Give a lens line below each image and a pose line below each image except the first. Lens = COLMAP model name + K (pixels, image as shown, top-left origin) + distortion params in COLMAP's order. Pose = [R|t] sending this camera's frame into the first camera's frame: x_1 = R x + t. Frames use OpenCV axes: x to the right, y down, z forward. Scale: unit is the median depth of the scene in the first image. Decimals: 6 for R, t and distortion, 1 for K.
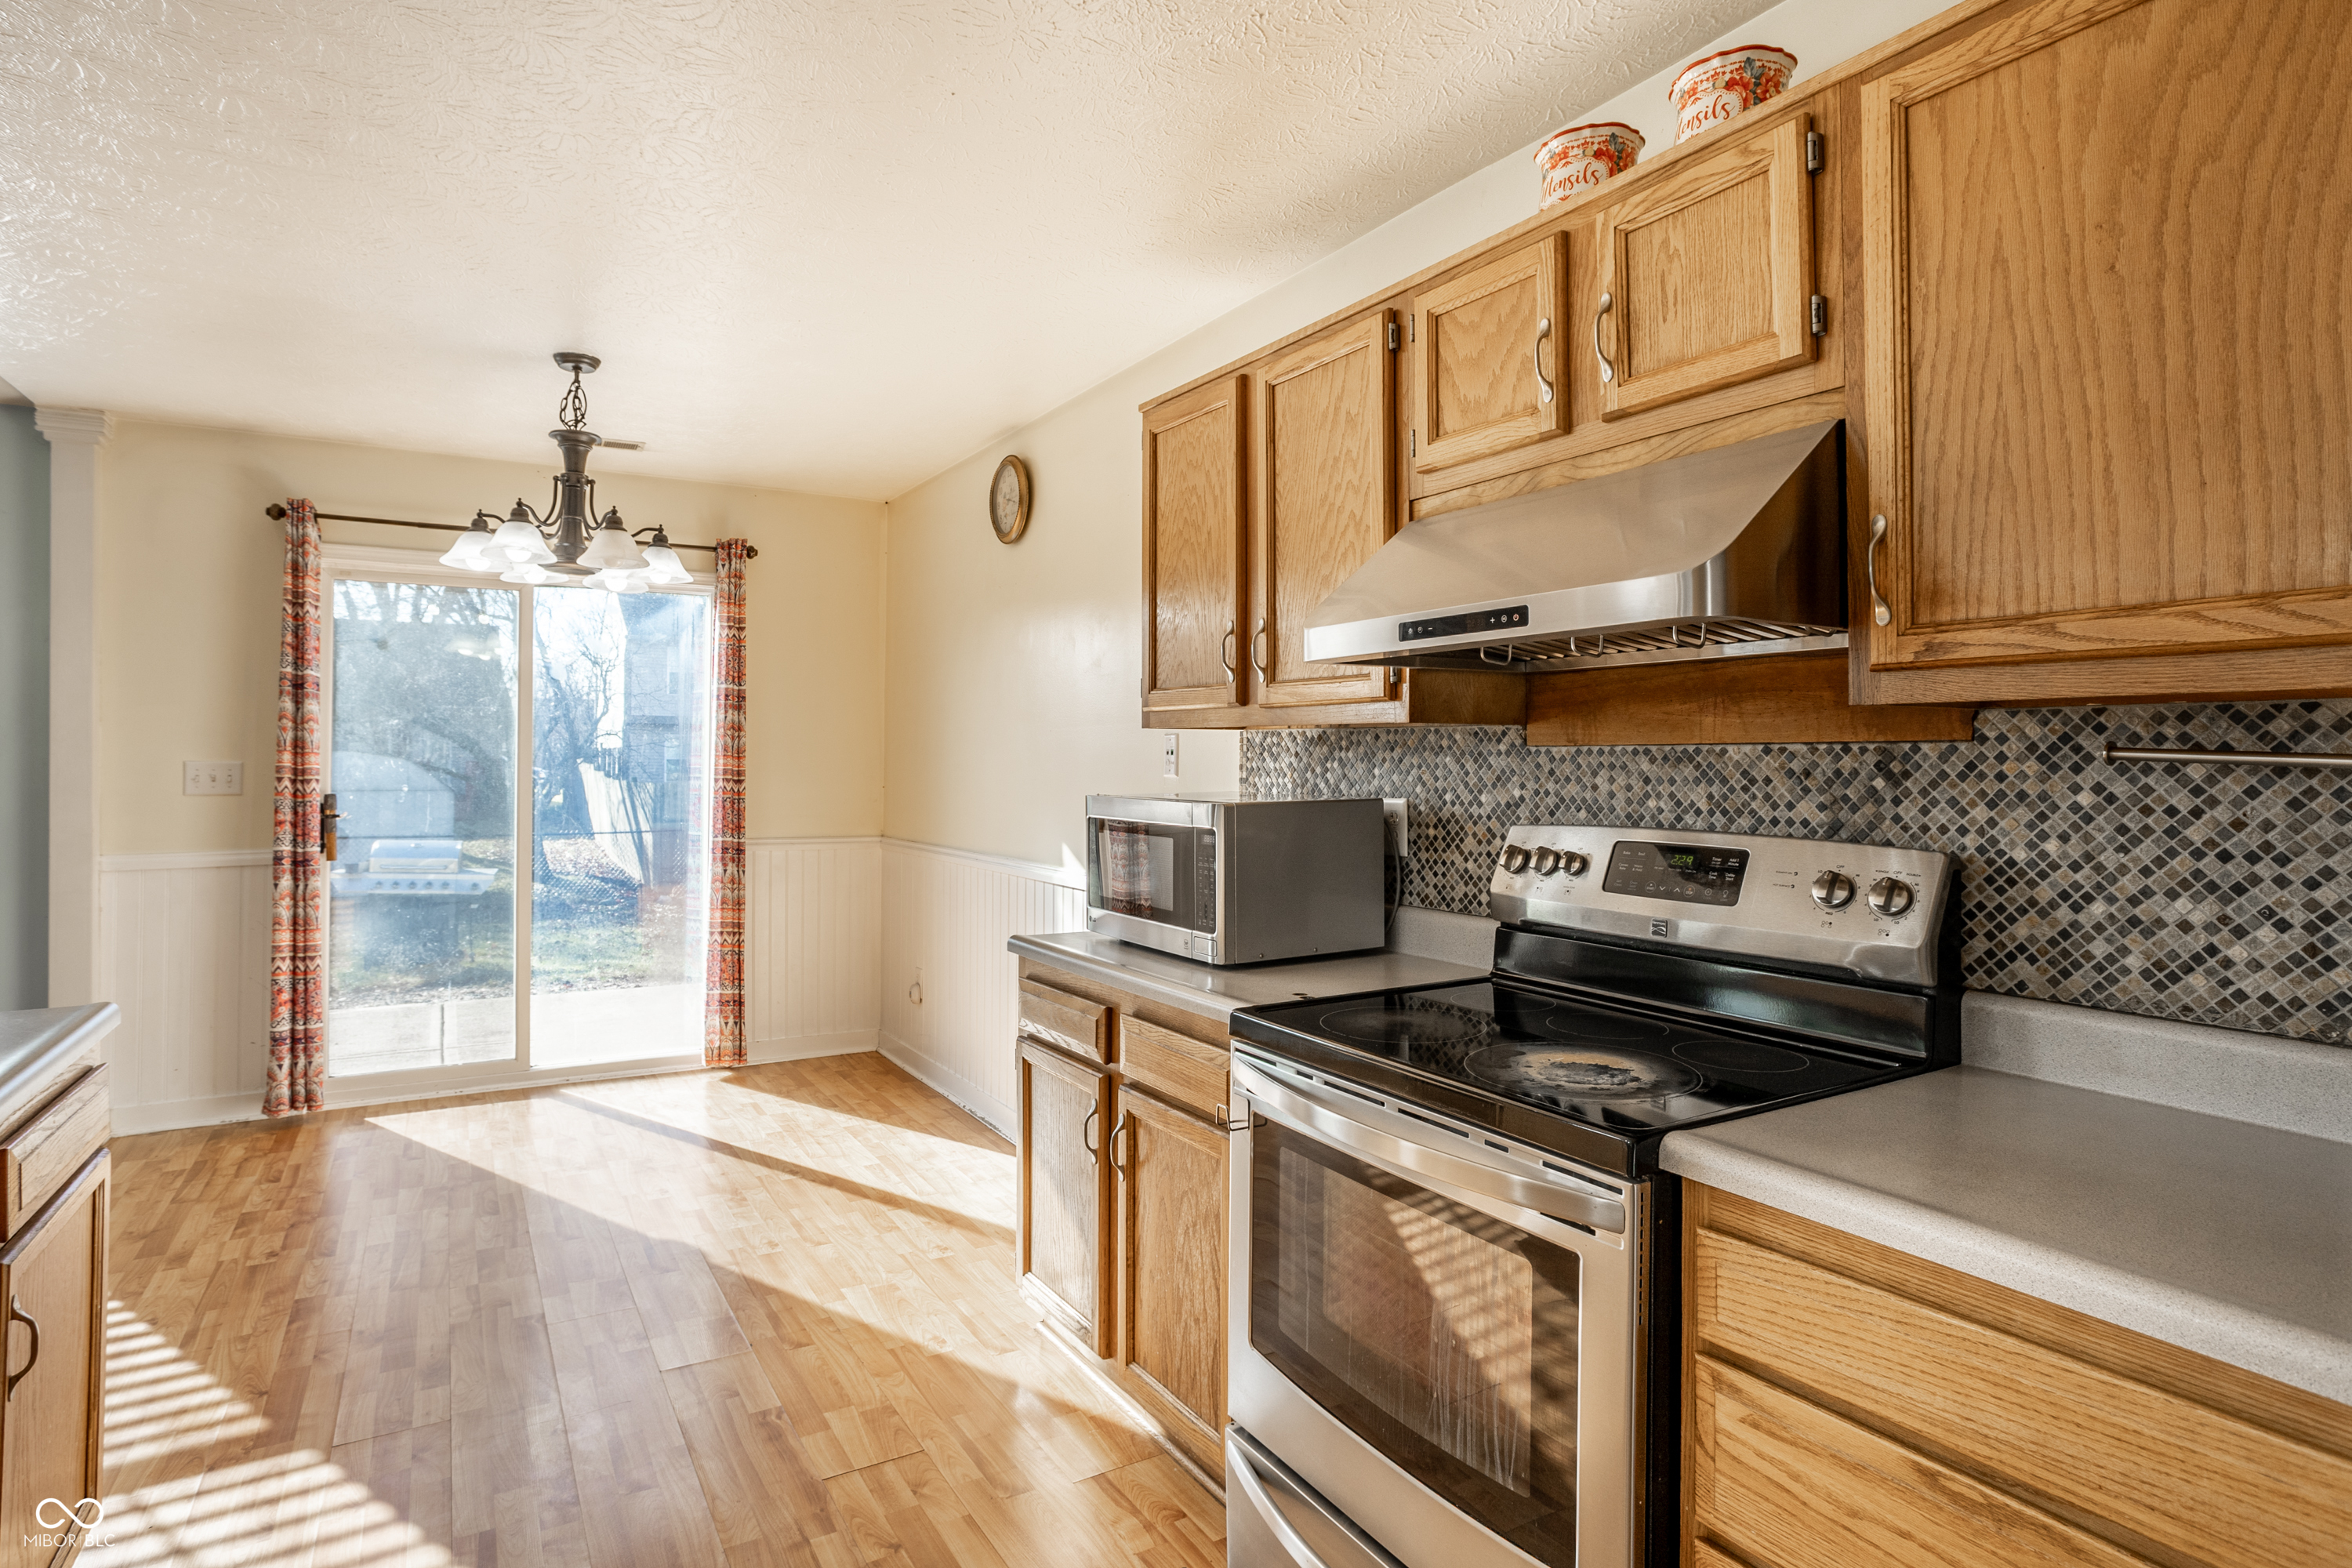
lens RADIAL K [[1225.7, 0, 1157.7], [0, 1225.7, 744.4], [0, 0, 1]] dist [-0.039061, 0.013031]
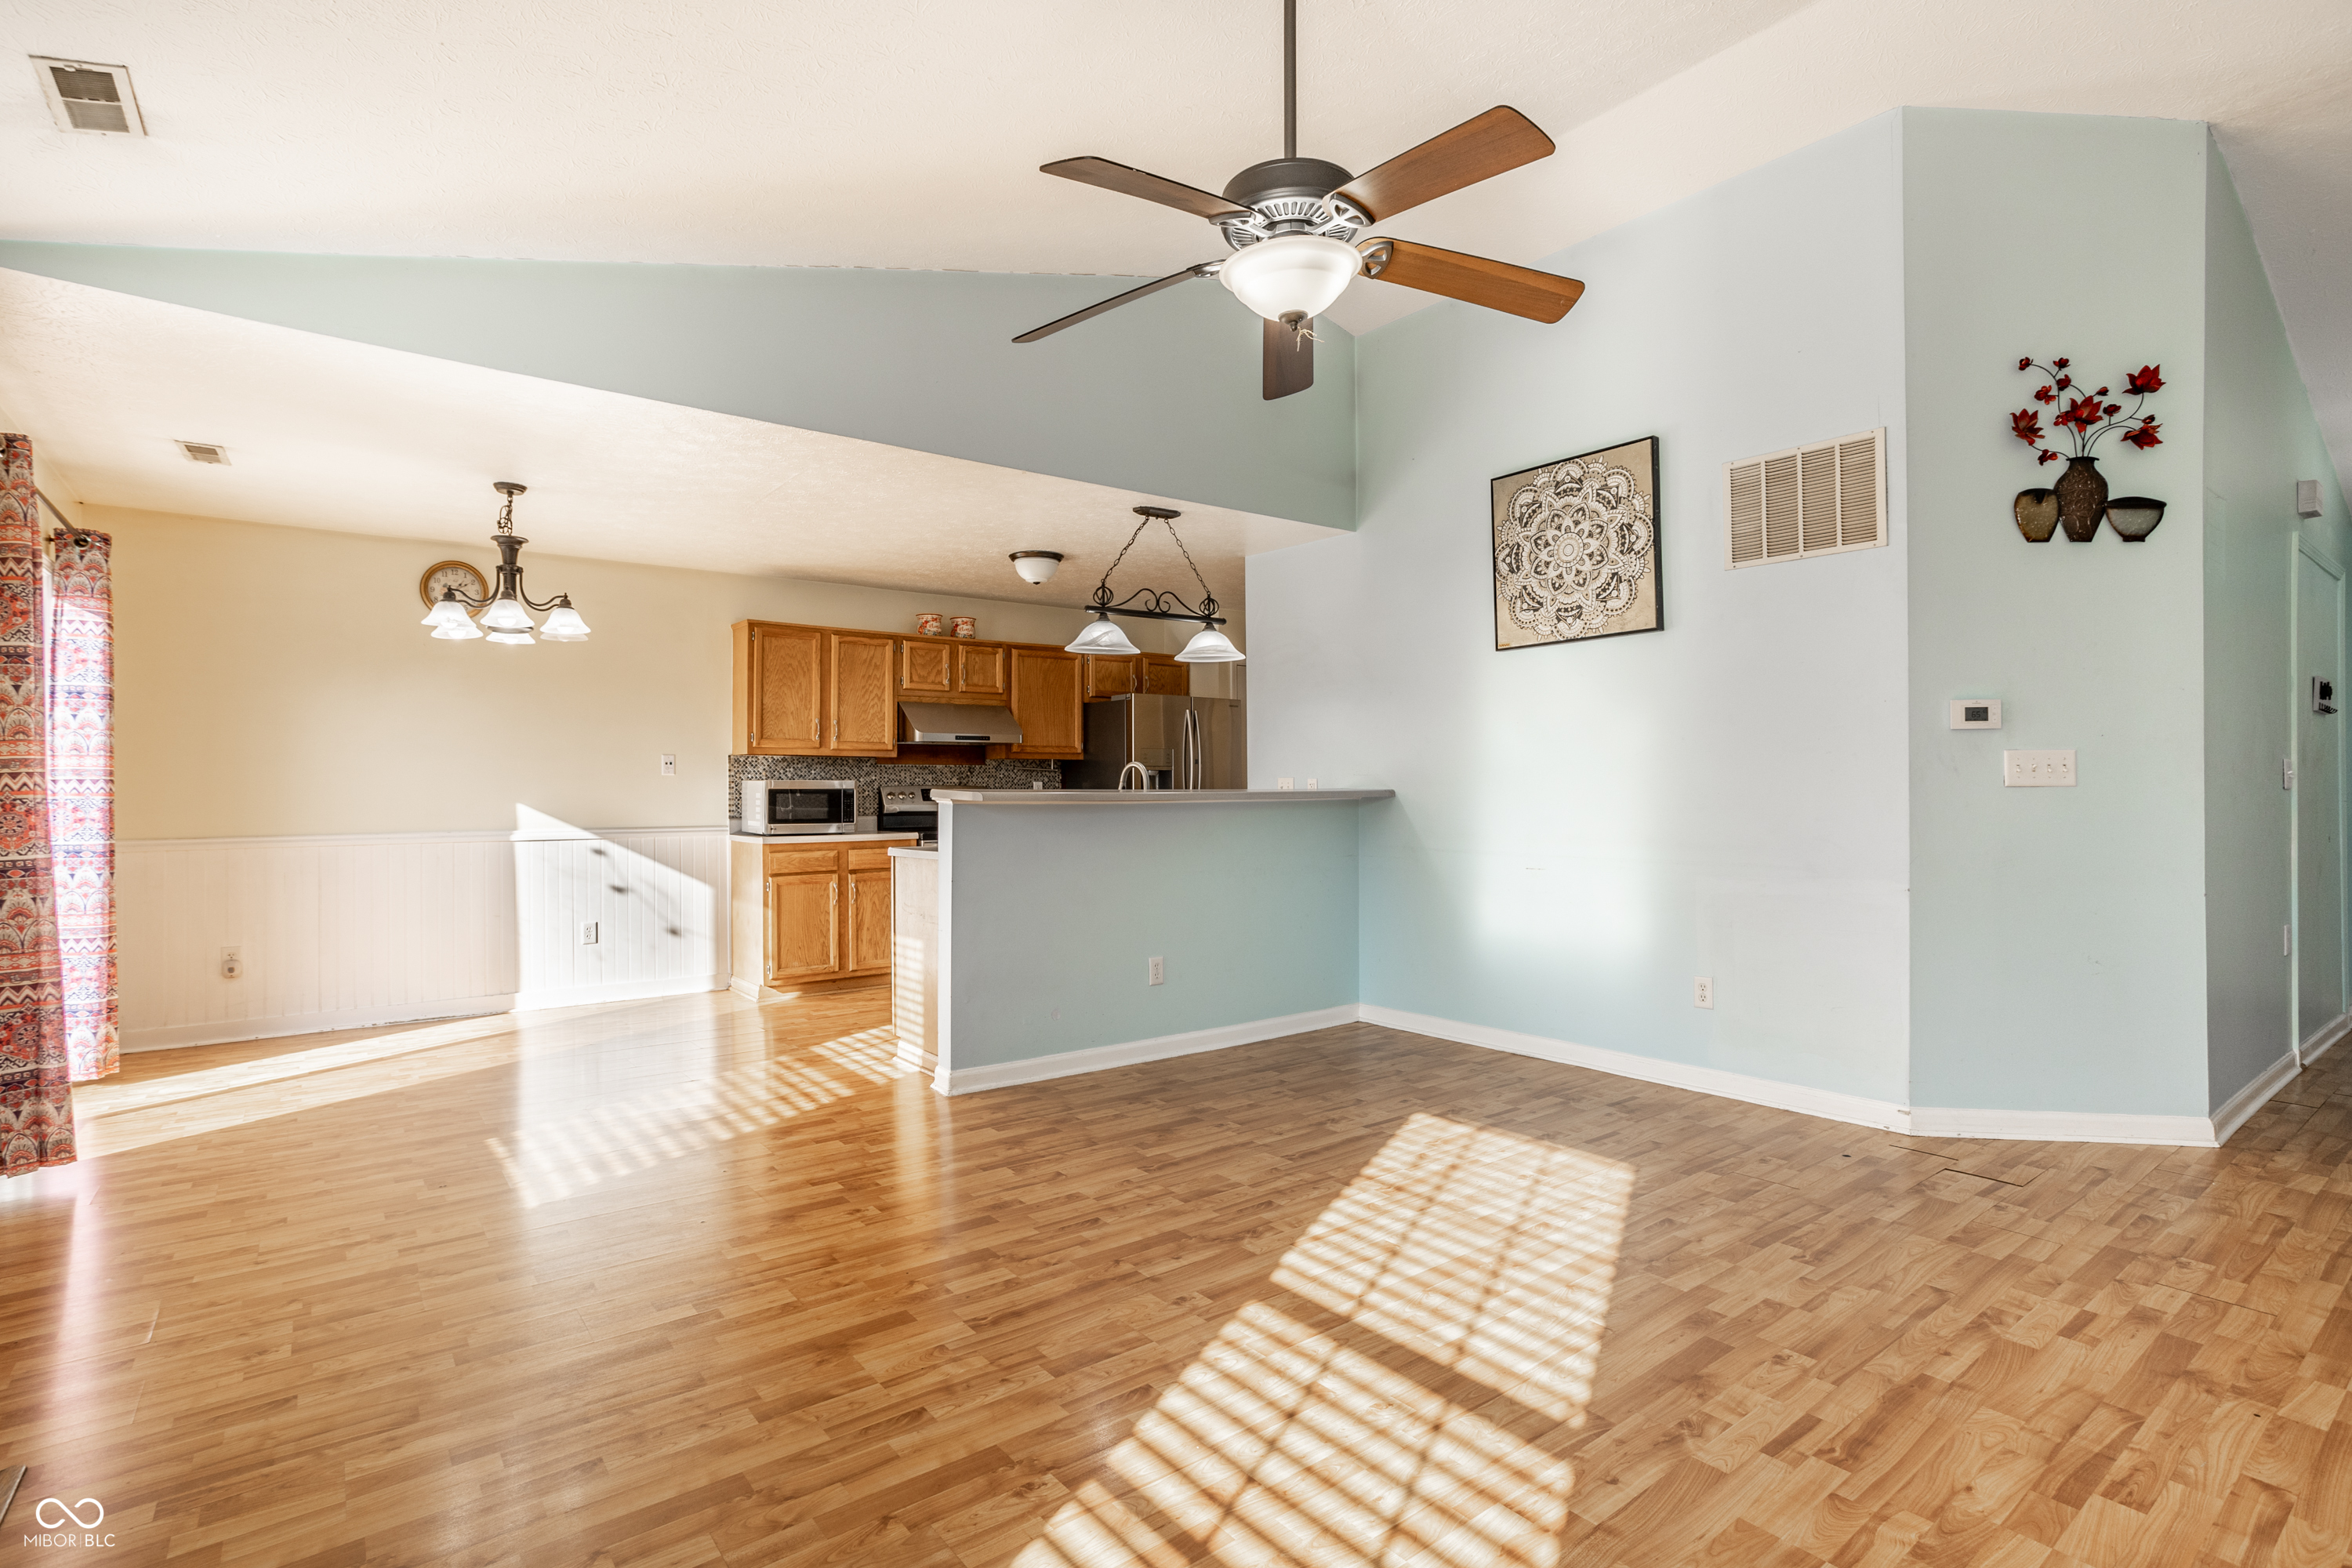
lens RADIAL K [[1134.9, 0, 1164.1], [0, 1134.9, 775.3], [0, 0, 1]] dist [-0.048684, 0.028436]
pose [[-0.117232, 0.011422, 0.993039, -2.254069], [-0.008394, 0.999887, -0.012492, 0.049887], [-0.993069, -0.009800, -0.117123, 0.430032]]
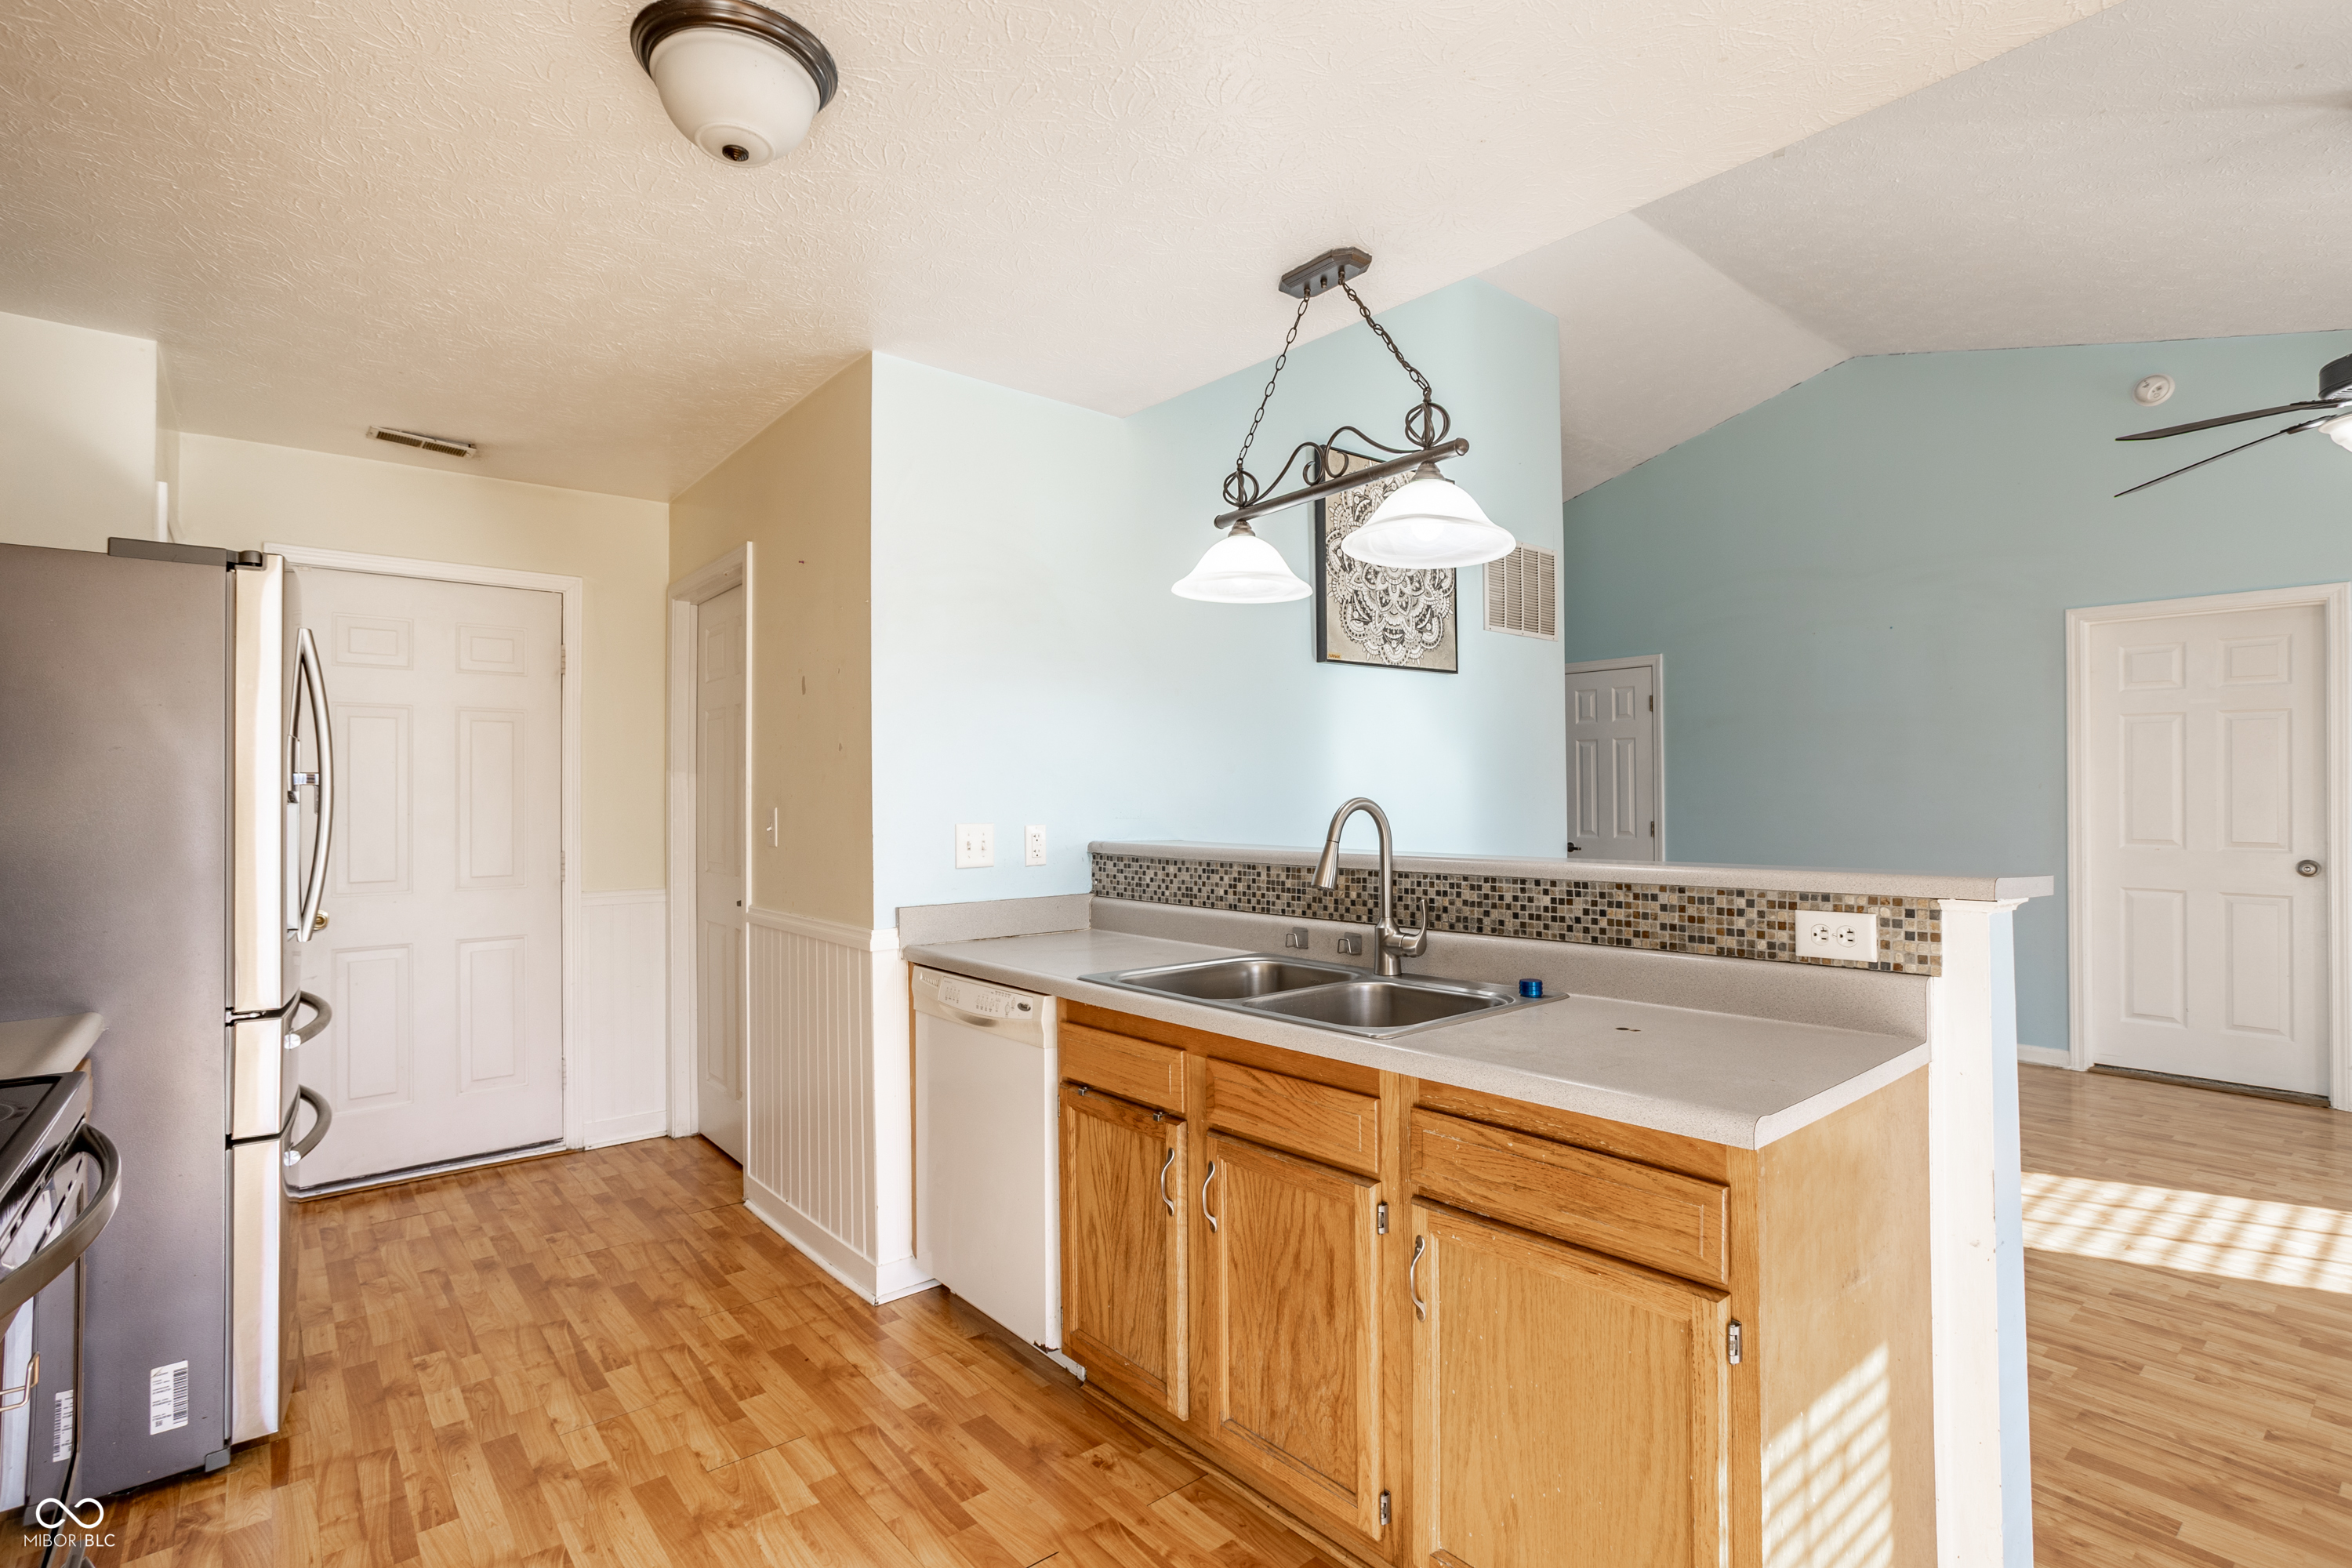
lens RADIAL K [[1134.9, 0, 1165.7], [0, 1134.9, 784.0], [0, 0, 1]] dist [-0.048684, 0.028436]
pose [[-0.988181, 0.002082, -0.153278, -0.262981], [0.005855, 0.999691, -0.024169, 0.016151], [0.153180, -0.024780, -0.987887, 1.032021]]
